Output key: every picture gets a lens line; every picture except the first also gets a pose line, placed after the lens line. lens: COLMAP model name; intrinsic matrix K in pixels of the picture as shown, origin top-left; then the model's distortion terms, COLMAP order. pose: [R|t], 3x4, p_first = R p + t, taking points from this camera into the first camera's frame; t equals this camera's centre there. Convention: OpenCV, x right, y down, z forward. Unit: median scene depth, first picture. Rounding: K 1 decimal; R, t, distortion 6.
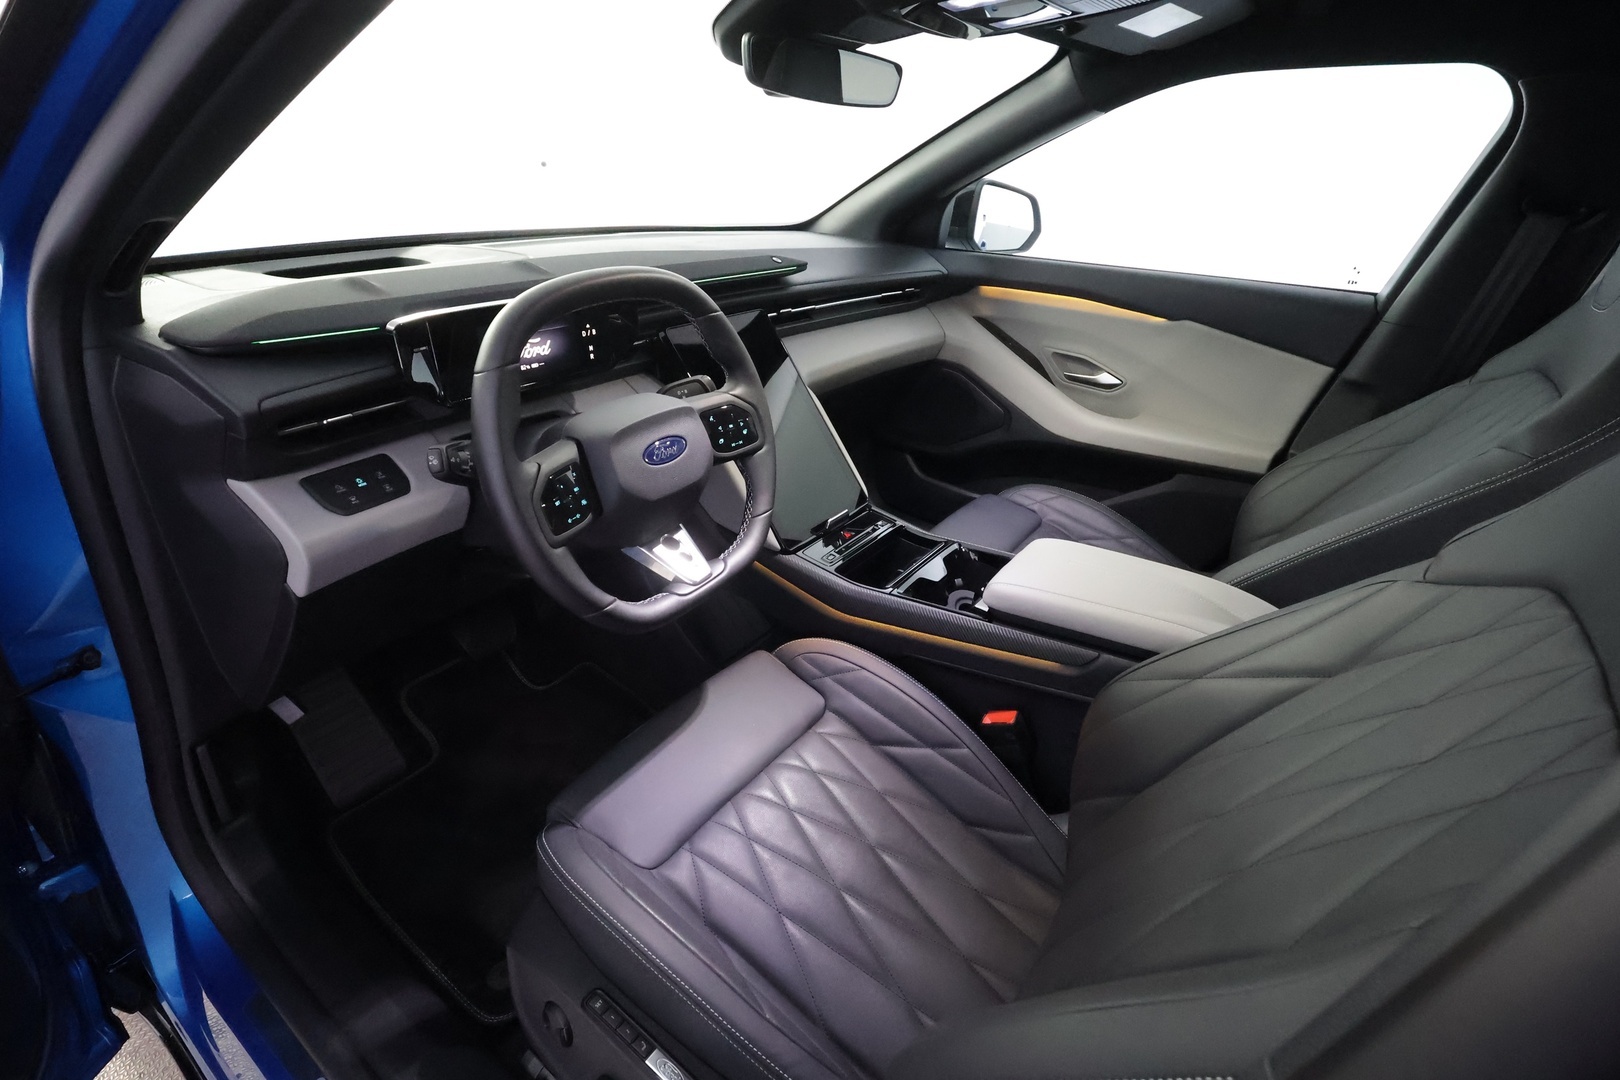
lens RADIAL K [[788.7, 0, 810.0], [0, 788.7, 540.0], [0, 0, 1]] dist [-0.002498, -0.000431]
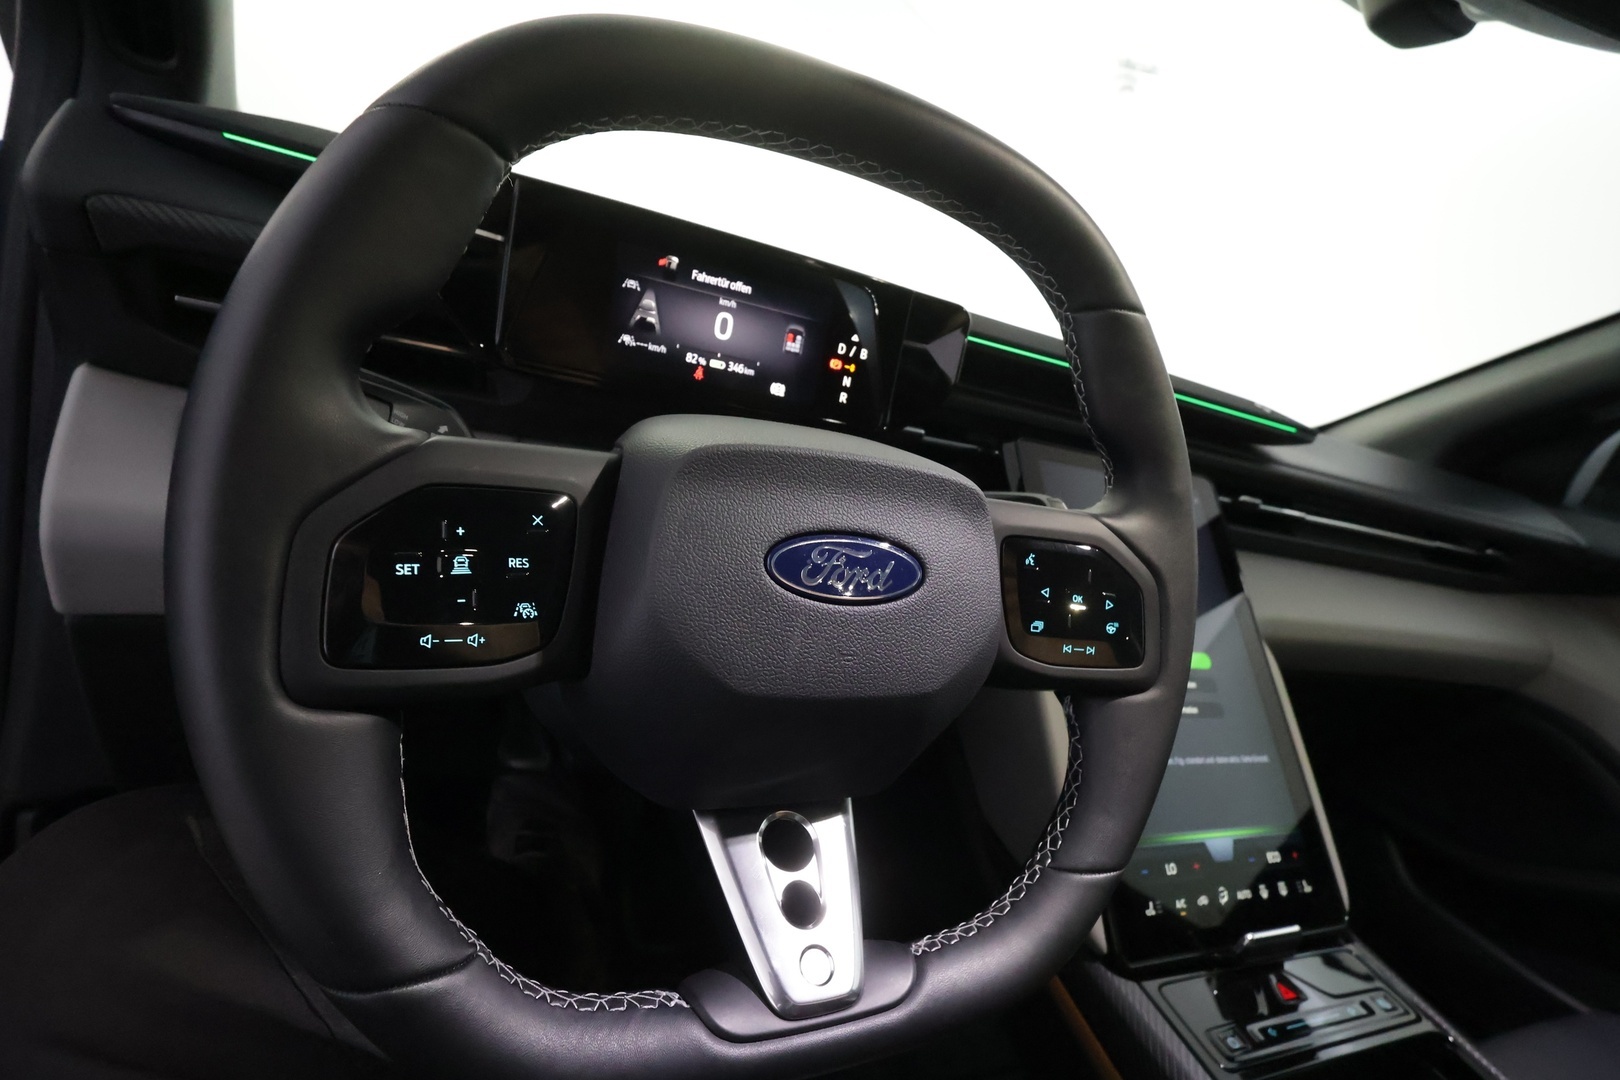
lens RADIAL K [[749.5, 0, 833.9], [0, 749.5, 539.0], [0, 0, 1]] dist [-0.074536, 0.066062]
pose [[0.848057, 0.251938, -0.466183, -0.040896], [-0.394117, 0.887954, -0.237085, -0.040971], [0.354218, 0.384792, 0.852329, 0.636206]]
